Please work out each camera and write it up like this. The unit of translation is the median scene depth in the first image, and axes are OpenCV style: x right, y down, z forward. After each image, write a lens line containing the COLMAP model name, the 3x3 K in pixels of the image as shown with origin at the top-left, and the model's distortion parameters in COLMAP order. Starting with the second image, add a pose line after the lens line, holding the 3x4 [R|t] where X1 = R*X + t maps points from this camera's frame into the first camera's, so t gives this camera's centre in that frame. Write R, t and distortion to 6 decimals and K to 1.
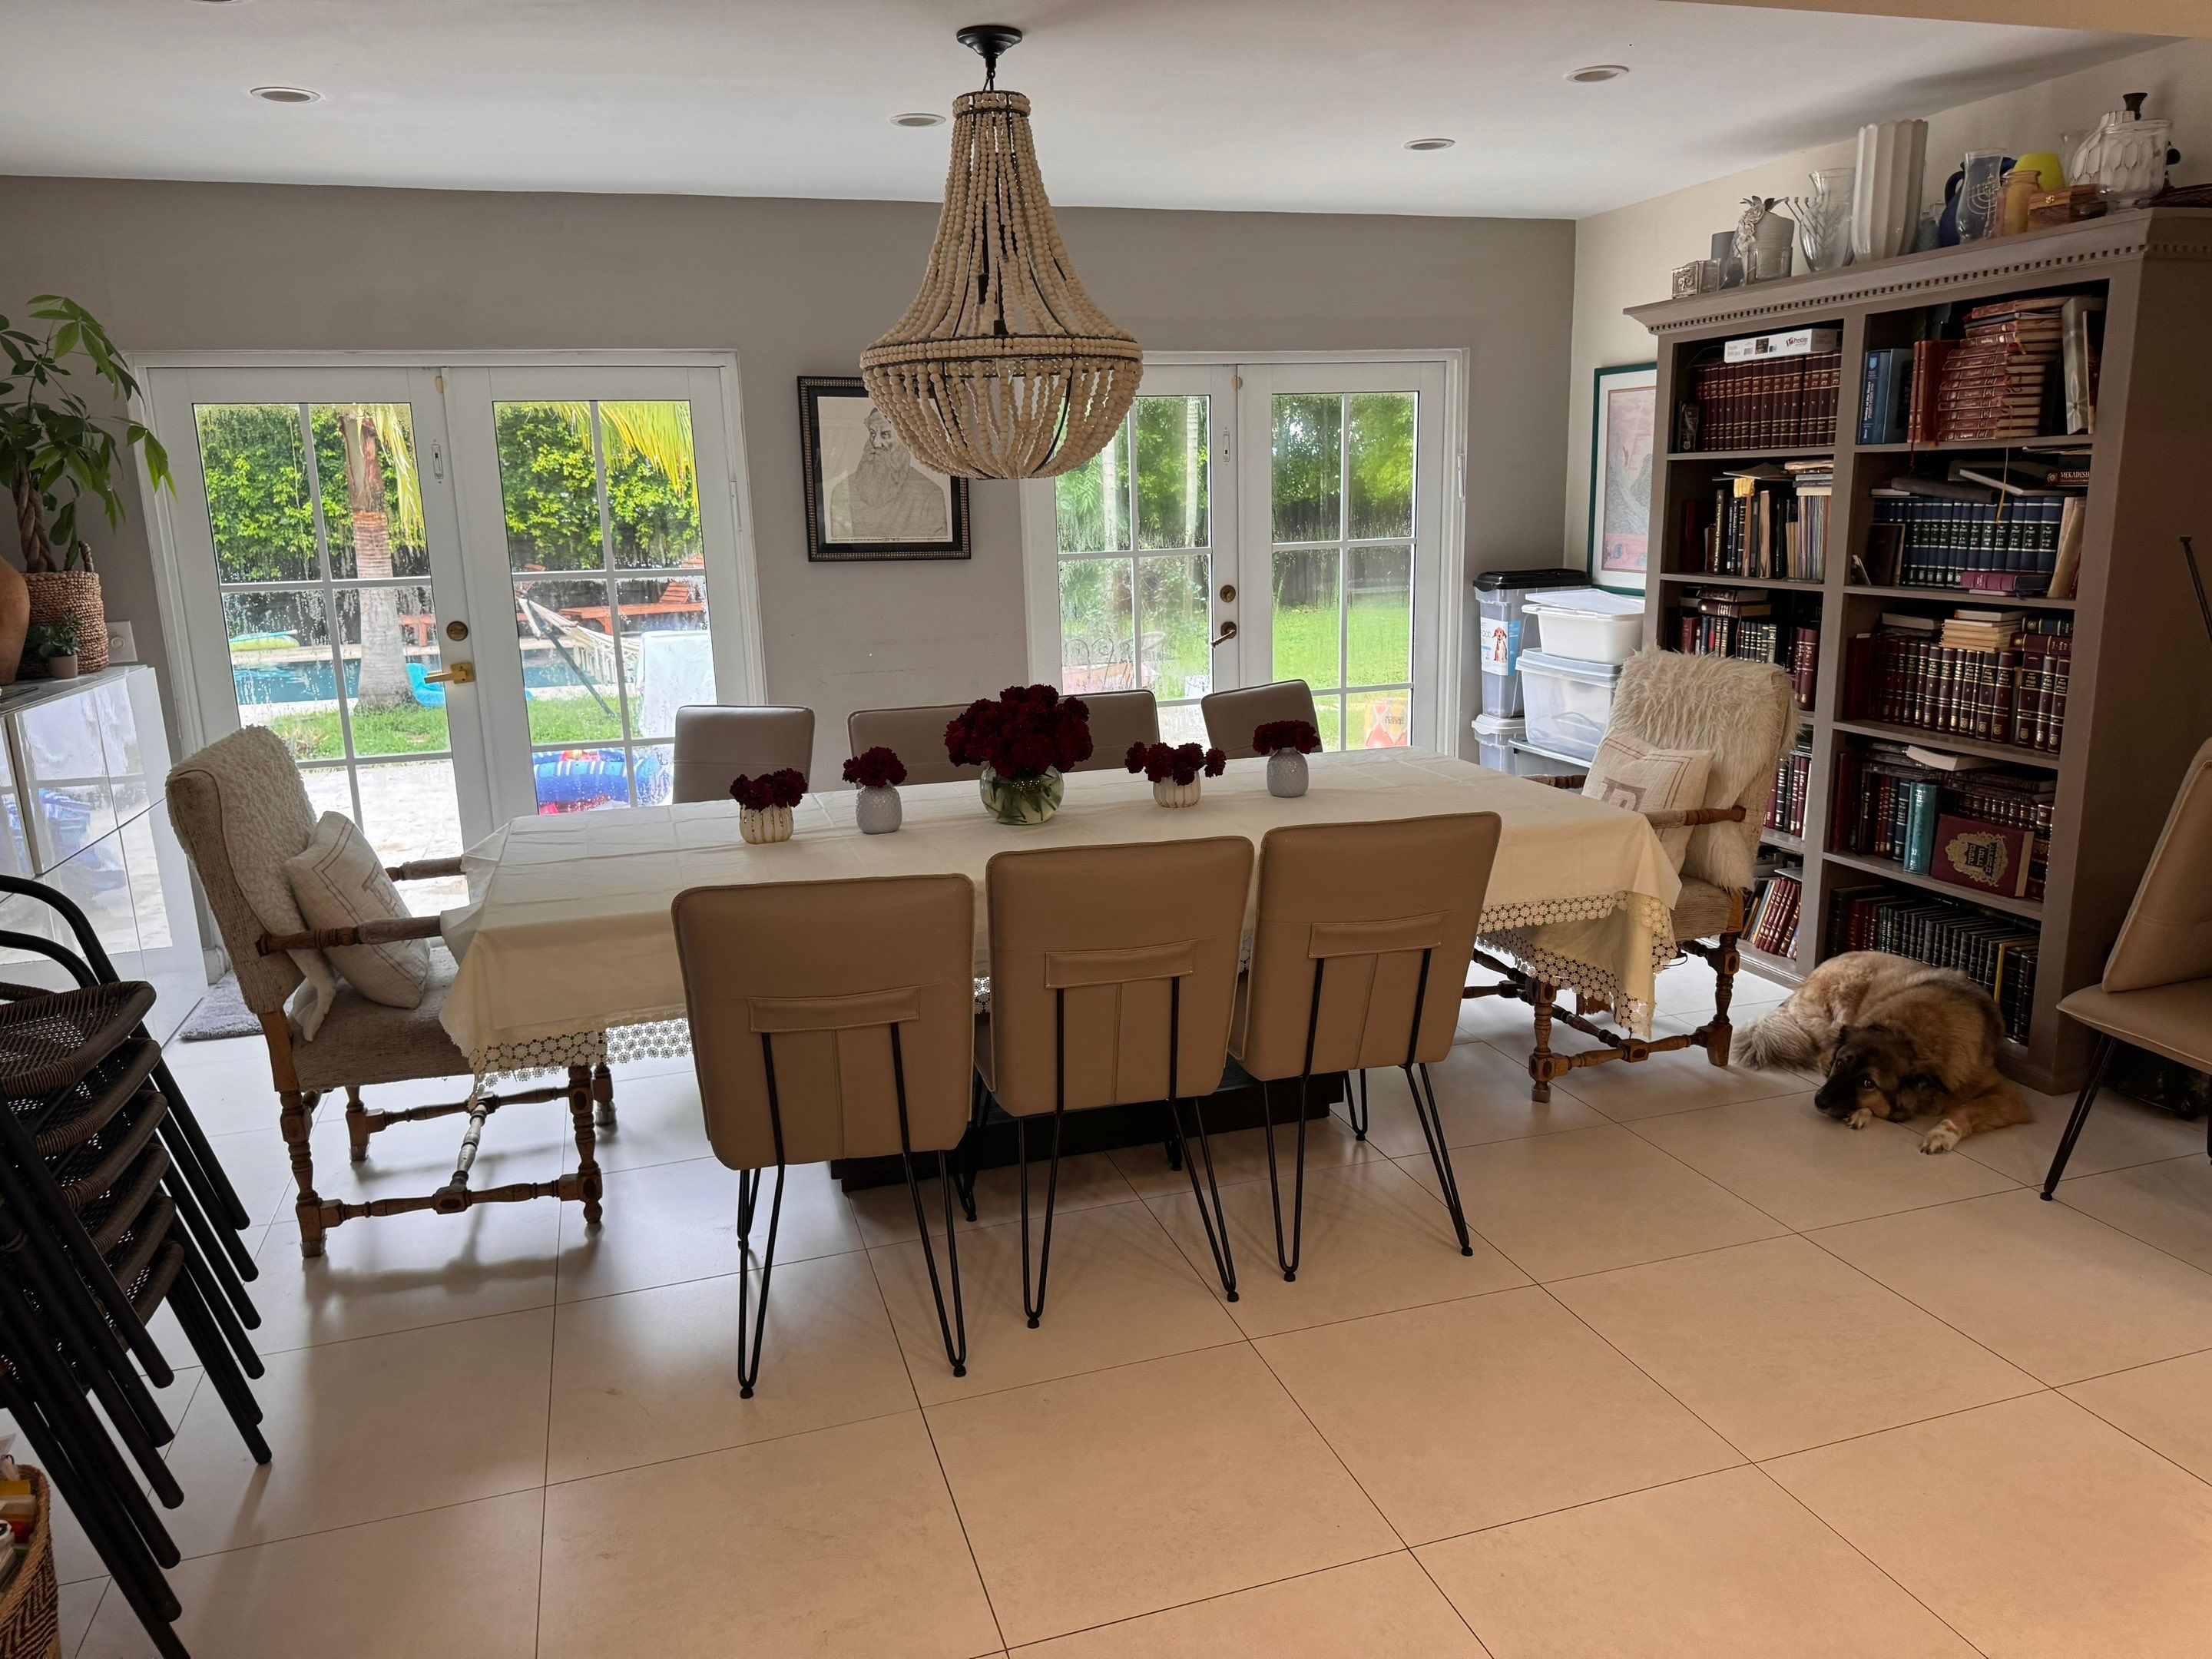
lens RADIAL K [[1562.5, 0, 1080.1], [0, 1562.5, 823.8], [0, 0, 1]] dist [0.098502, -0.119303]
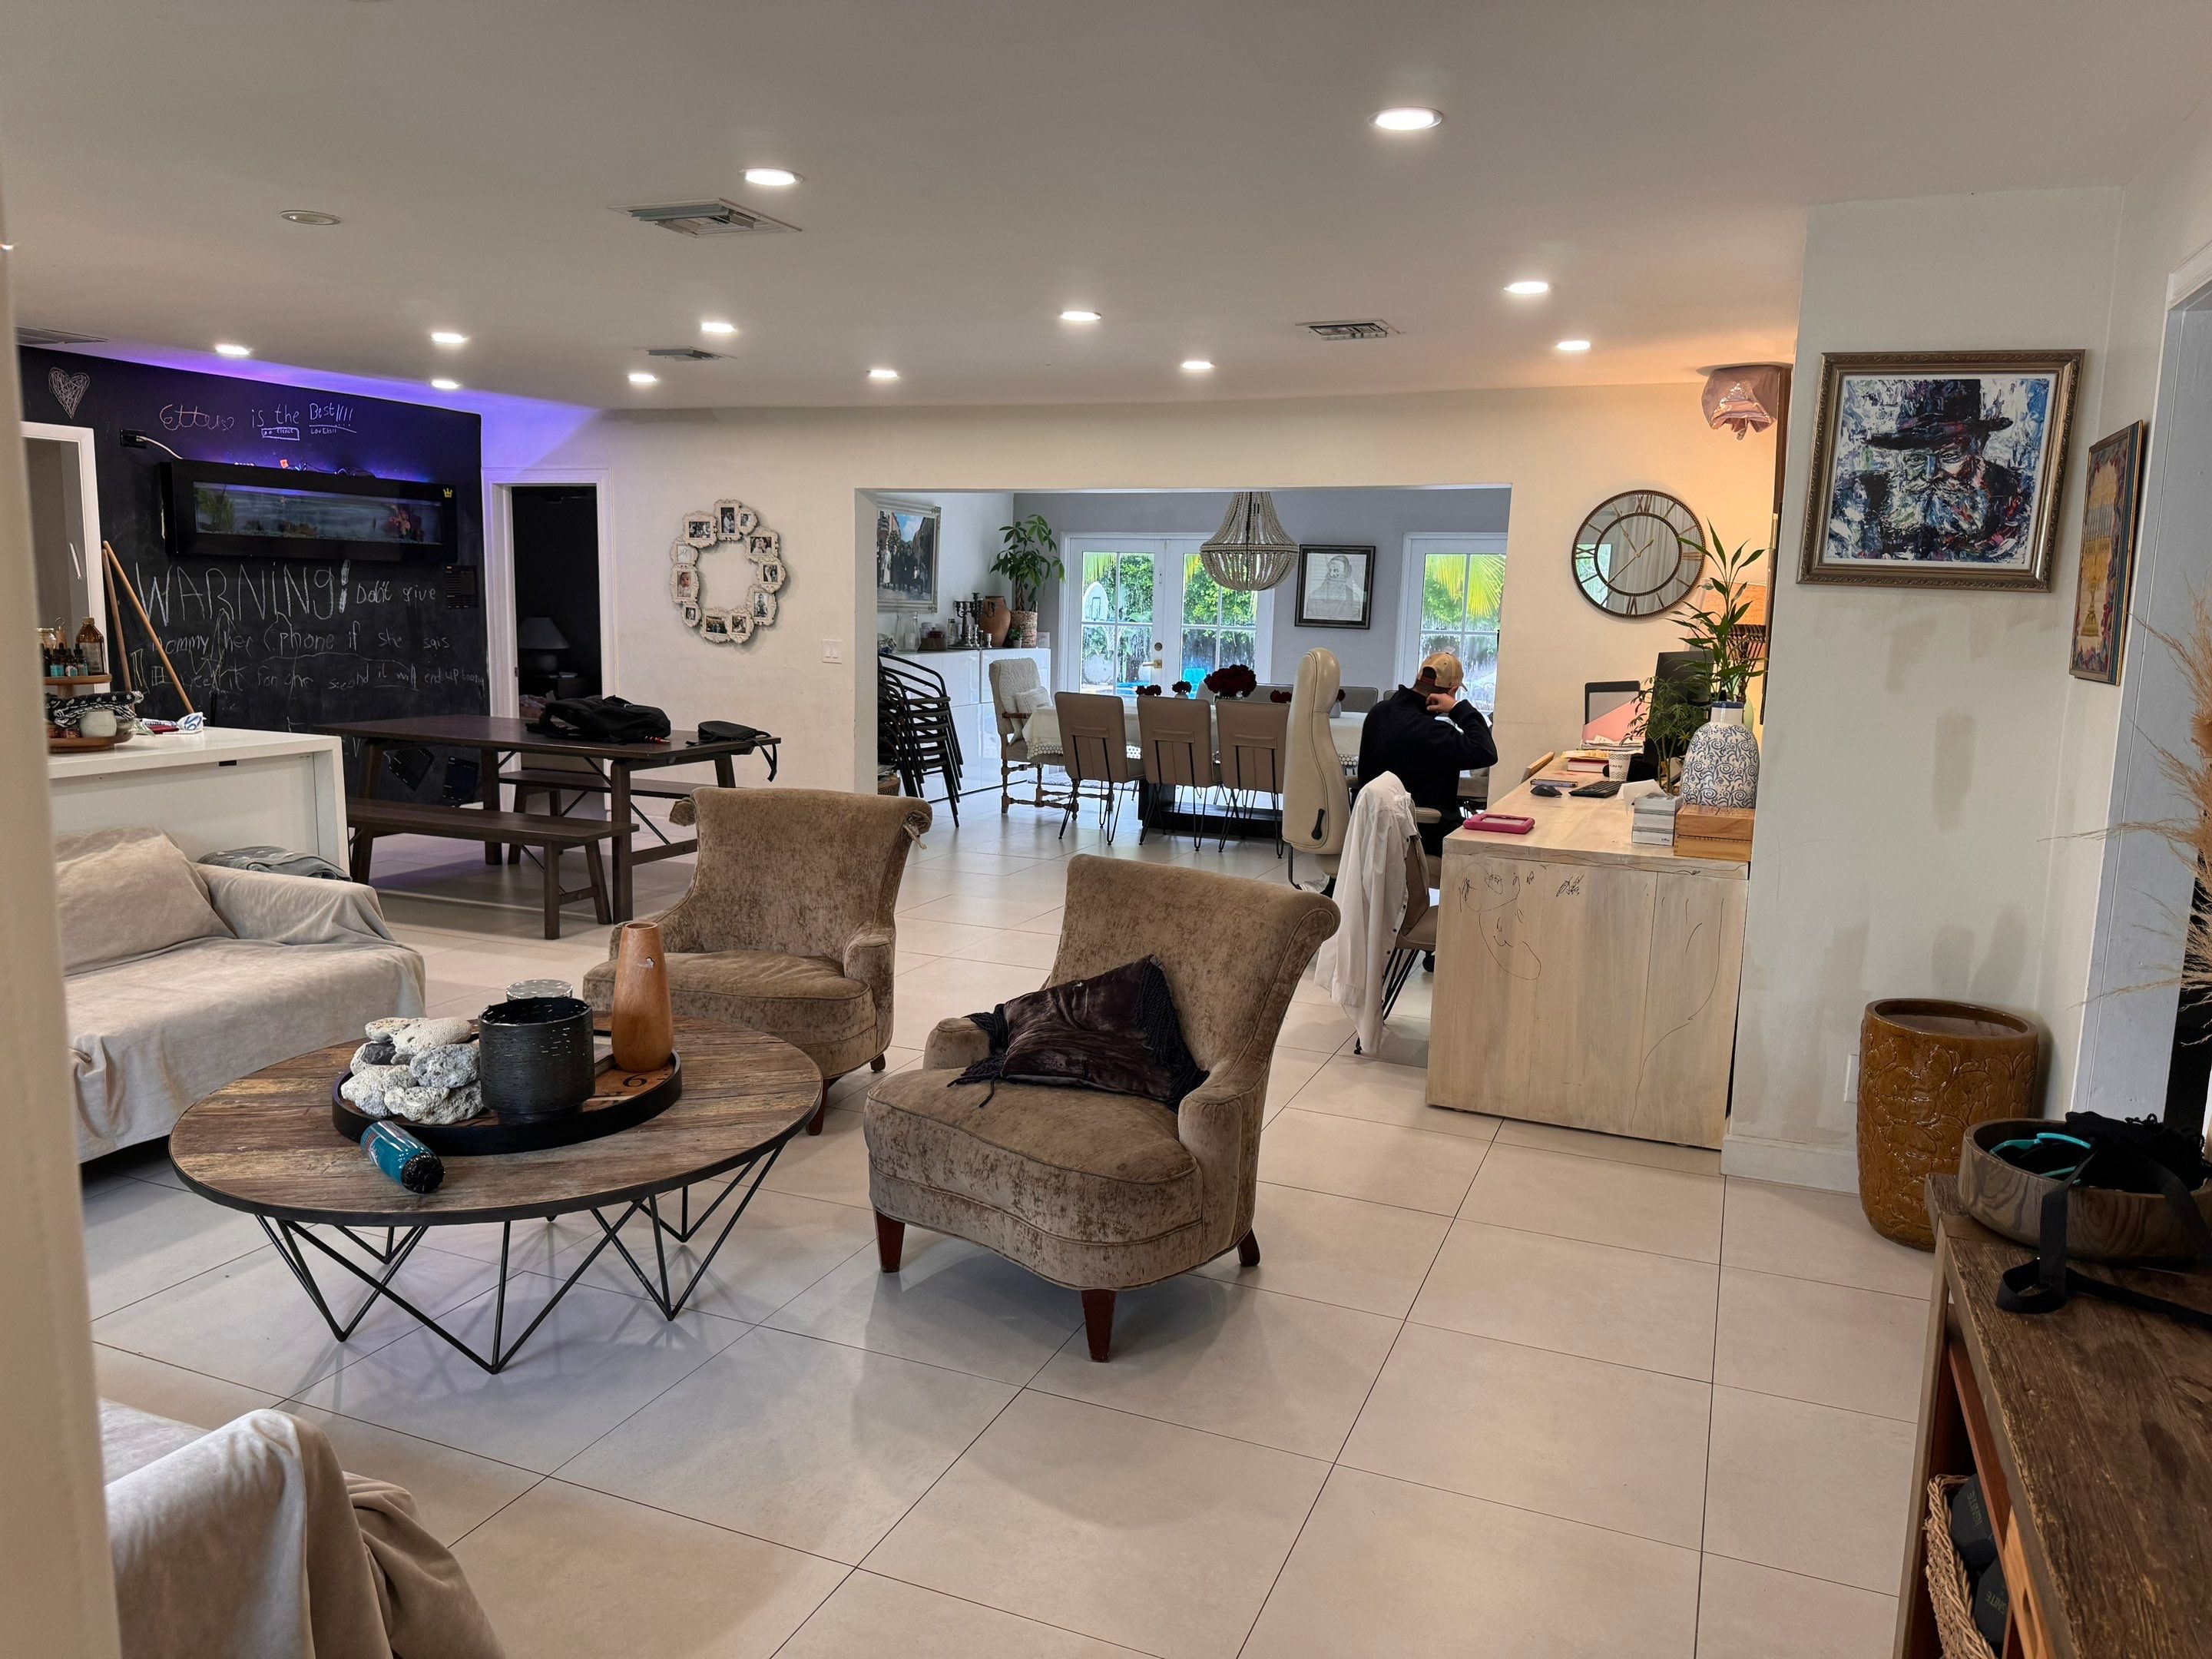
lens RADIAL K [[1533.3, 0, 1085.9], [0, 1533.3, 827.0], [0, 0, 1]] dist [0.115617, -0.174631]
pose [[0.762541, 0.143374, -0.630853, 1.249474], [-0.180180, 0.983617, 0.005754, 0.187525], [0.621343, 0.109280, 0.775881, -1.028238]]
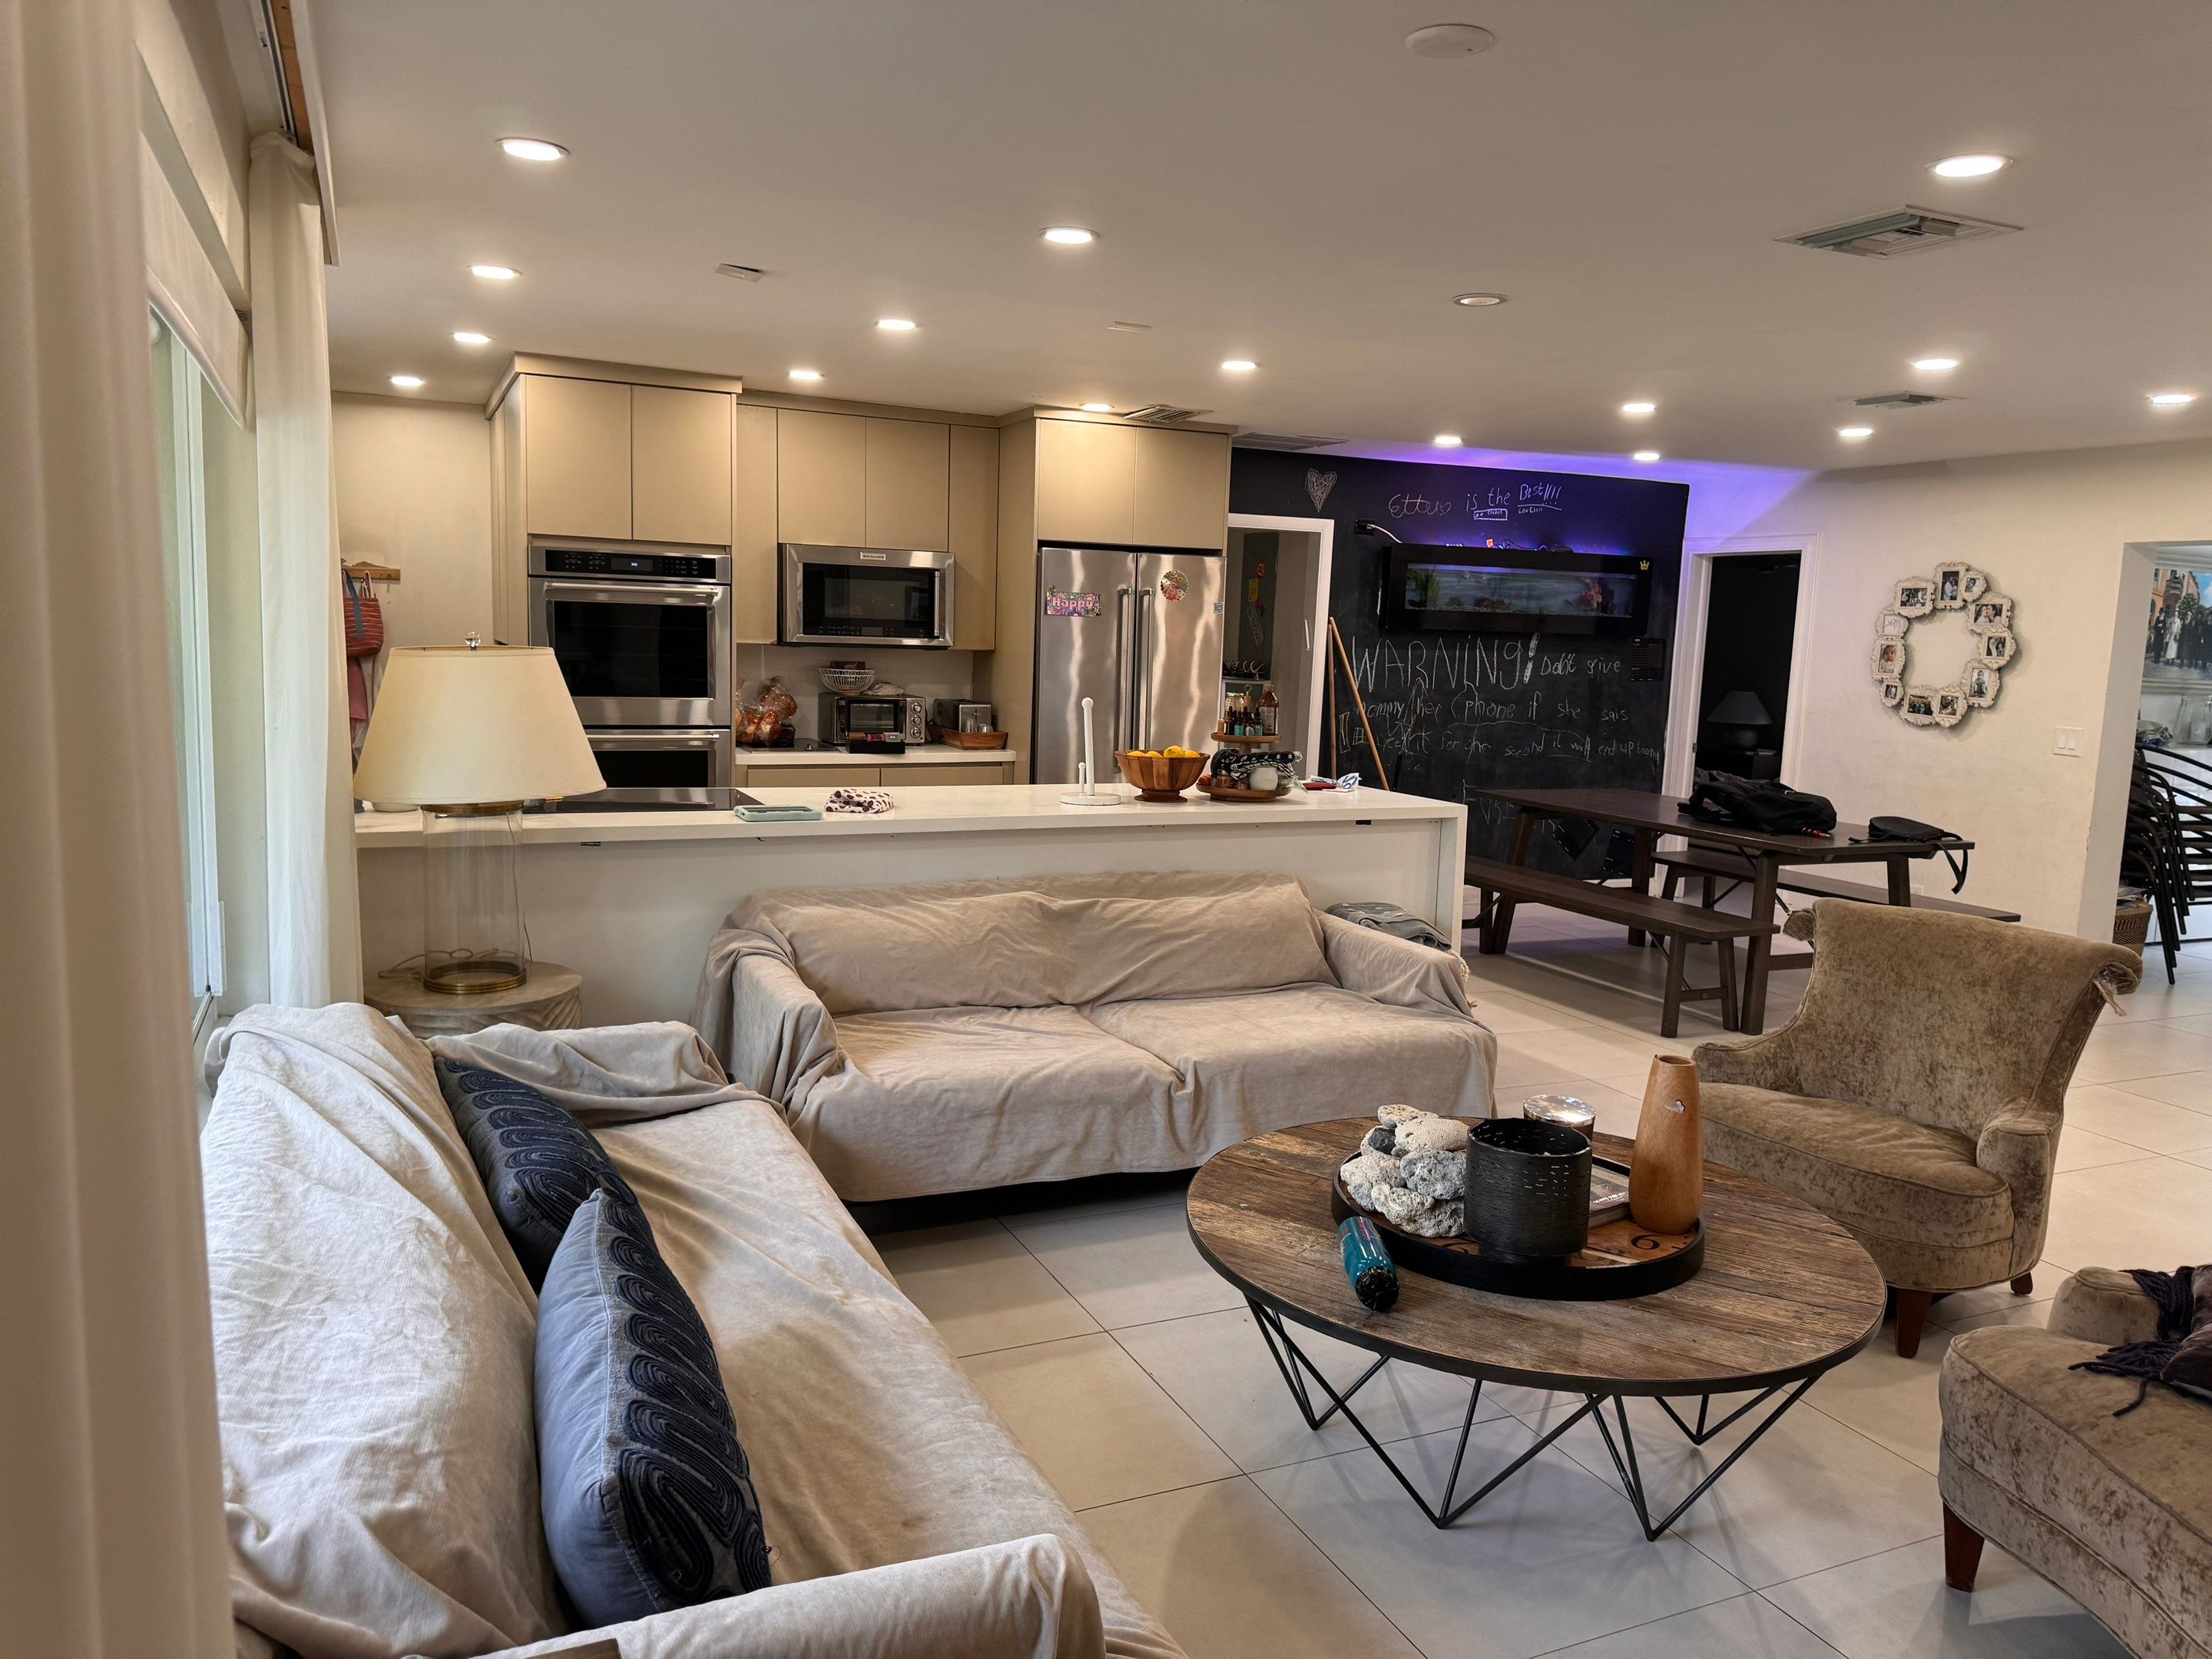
lens RADIAL K [[1529.7, 0, 1083.3], [0, 1529.7, 817.4], [0, 0, 1]] dist [0.154490, -0.295001]
pose [[0.117808, 0.153961, -0.981029, 1.208138], [-0.244107, 0.962085, 0.121674, 0.165515], [0.962566, 0.225142, 0.150924, -0.939404]]
